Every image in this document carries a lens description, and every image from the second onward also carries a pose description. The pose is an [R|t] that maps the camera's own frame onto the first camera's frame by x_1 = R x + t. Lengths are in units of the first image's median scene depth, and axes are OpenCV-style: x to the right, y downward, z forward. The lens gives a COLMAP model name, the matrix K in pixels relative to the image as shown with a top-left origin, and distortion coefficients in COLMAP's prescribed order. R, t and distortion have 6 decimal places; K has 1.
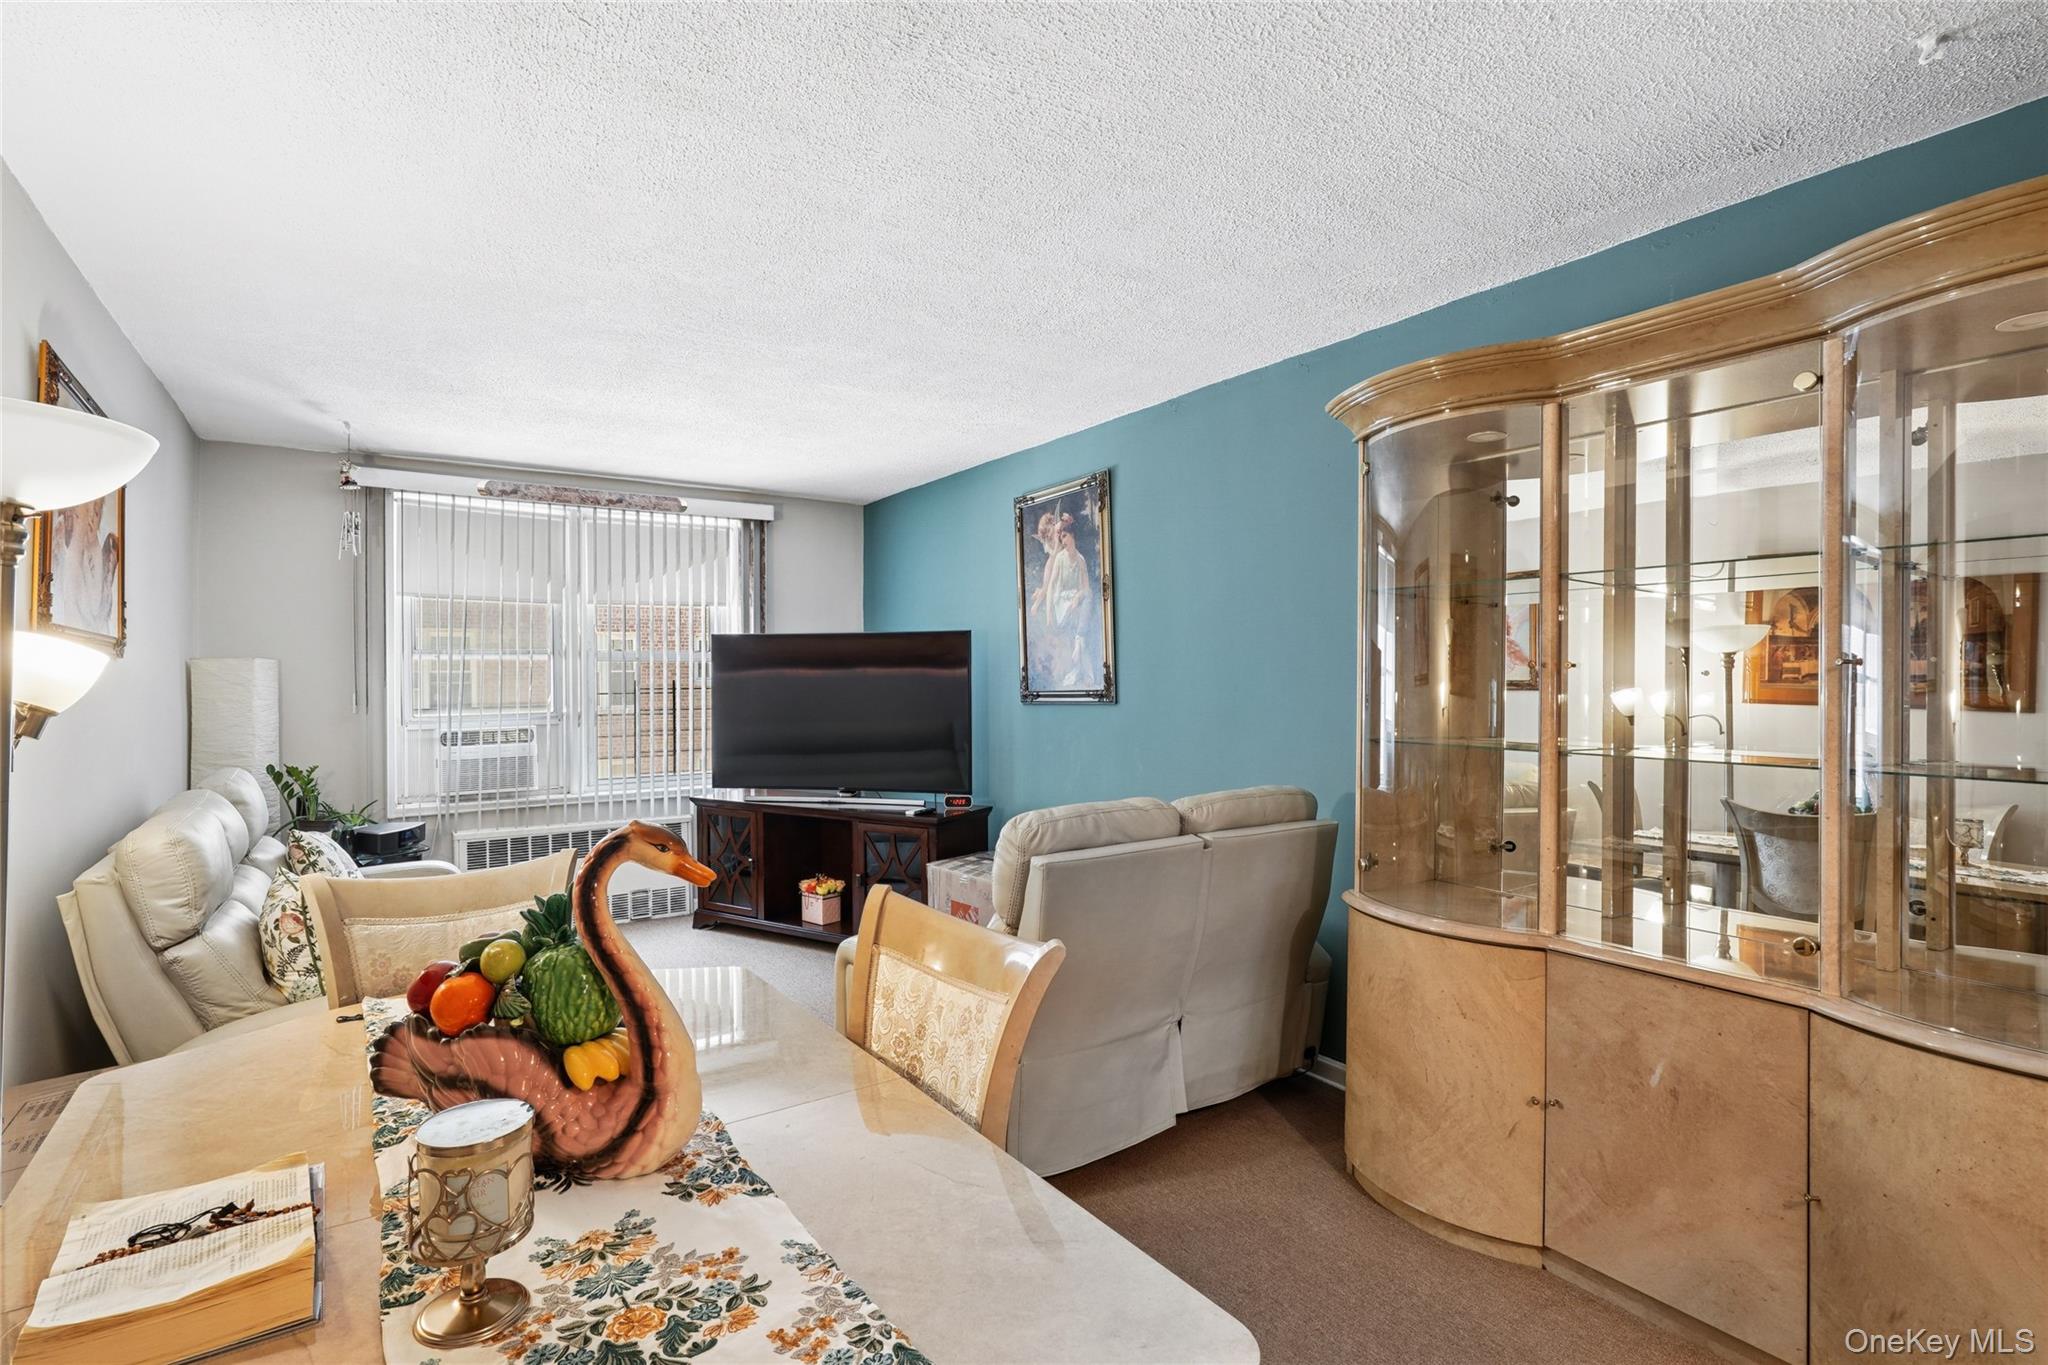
lens RADIAL K [[946.6, 0, 1026.7], [0, 946.6, 682.7], [0, 0, 1]] dist [-0.005987, 0.003239]
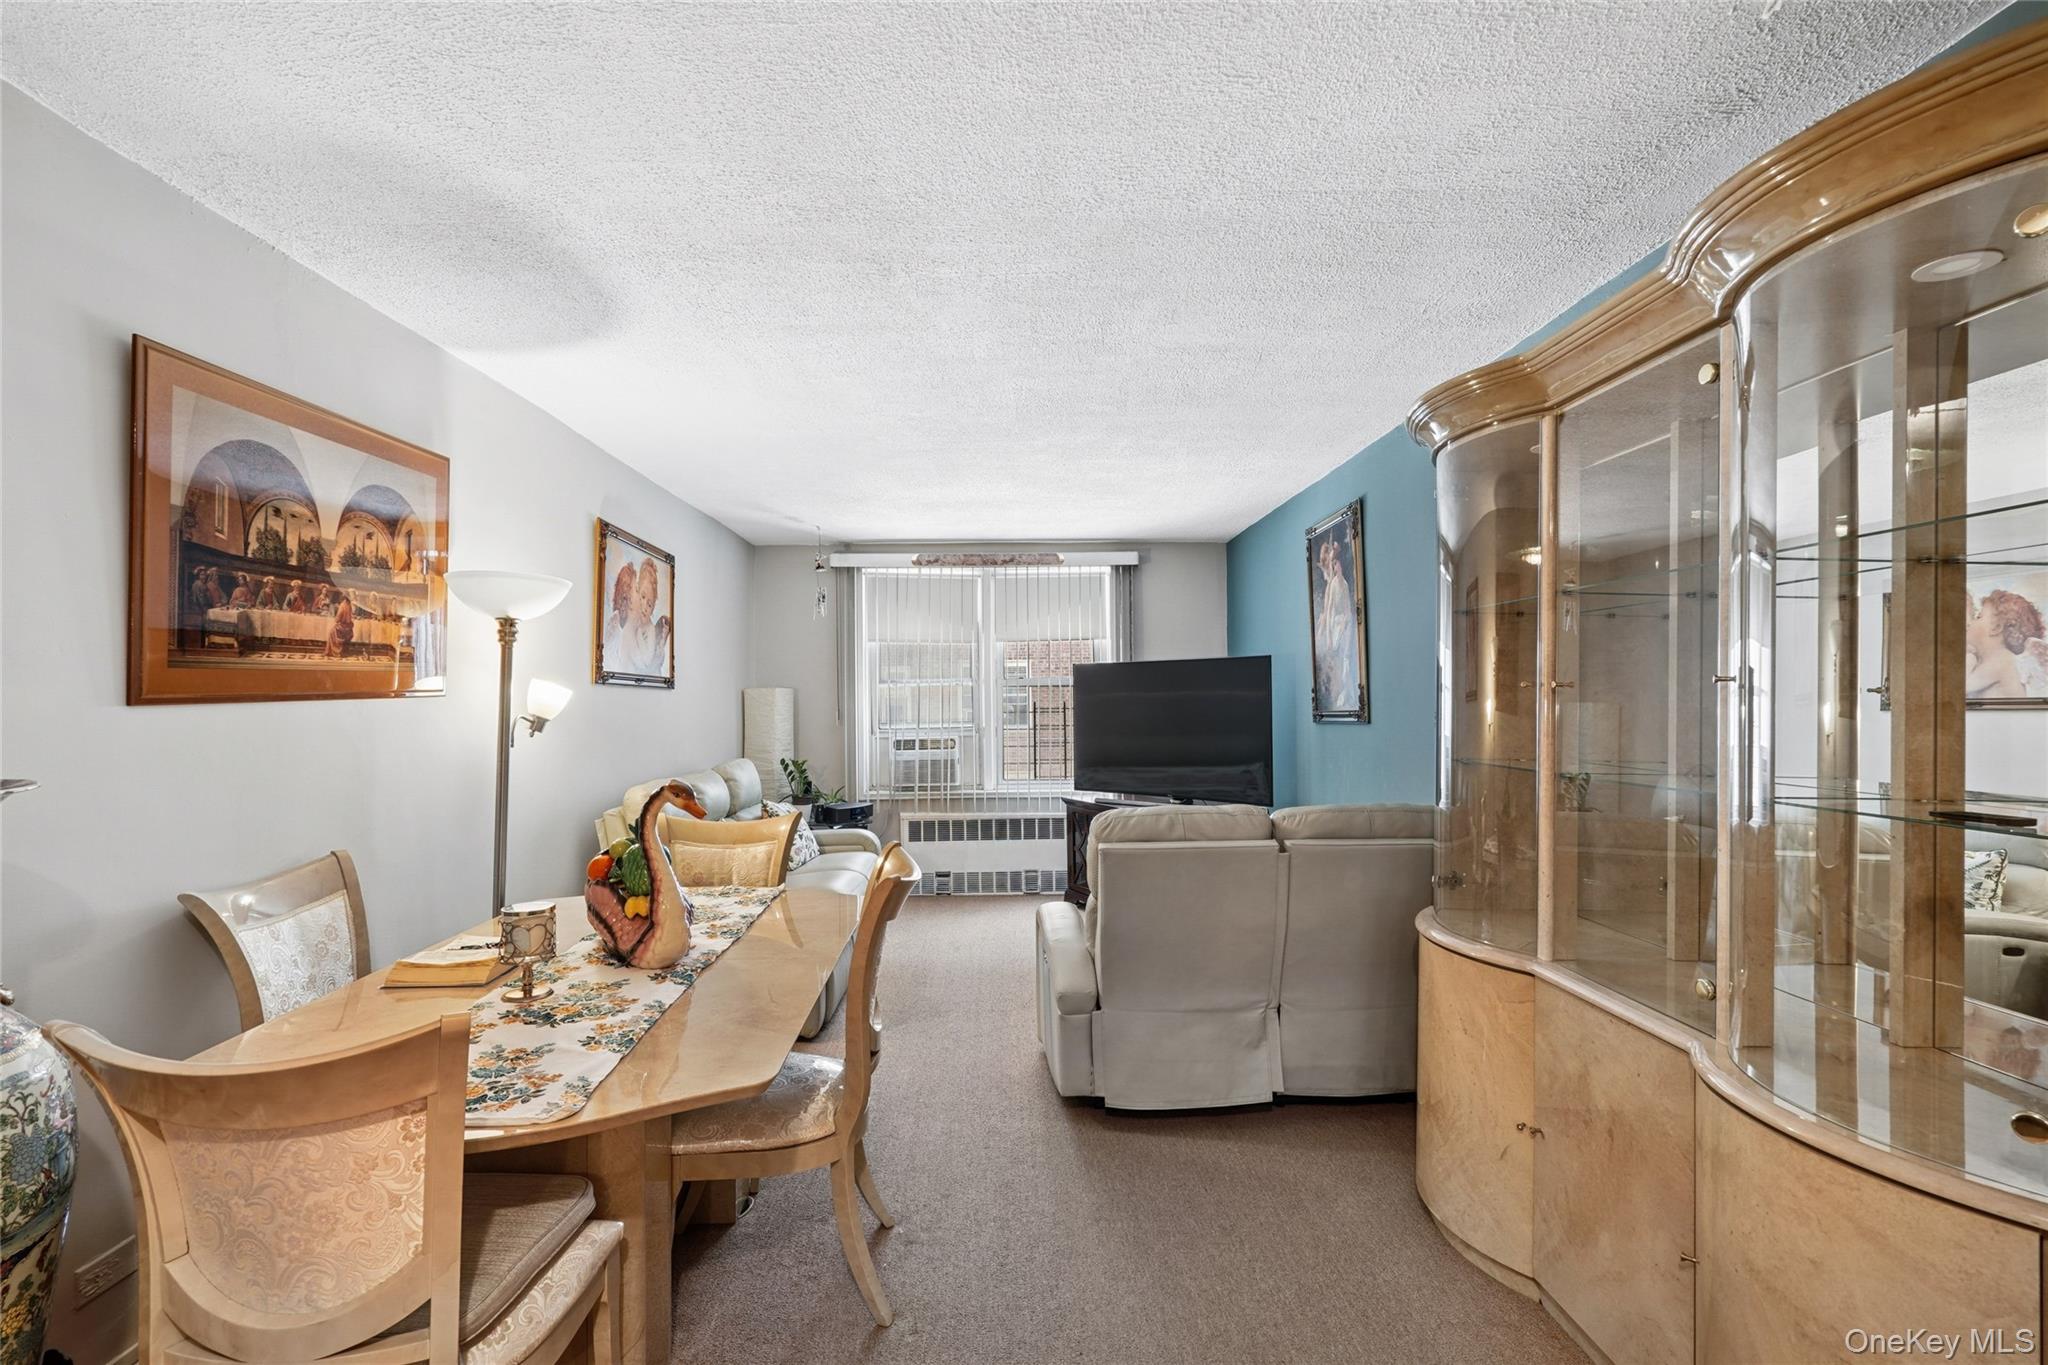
lens RADIAL K [[946.6, 0, 1081.6], [0, 946.6, 699.7], [0, 0, 1]] dist [-0.005987, 0.003239]
pose [[0.858194, -0.003618, -0.513313, 0.354057], [0.001210, 0.999987, -0.005026, 0.001229], [0.513324, 0.003692, 0.858187, -0.044693]]
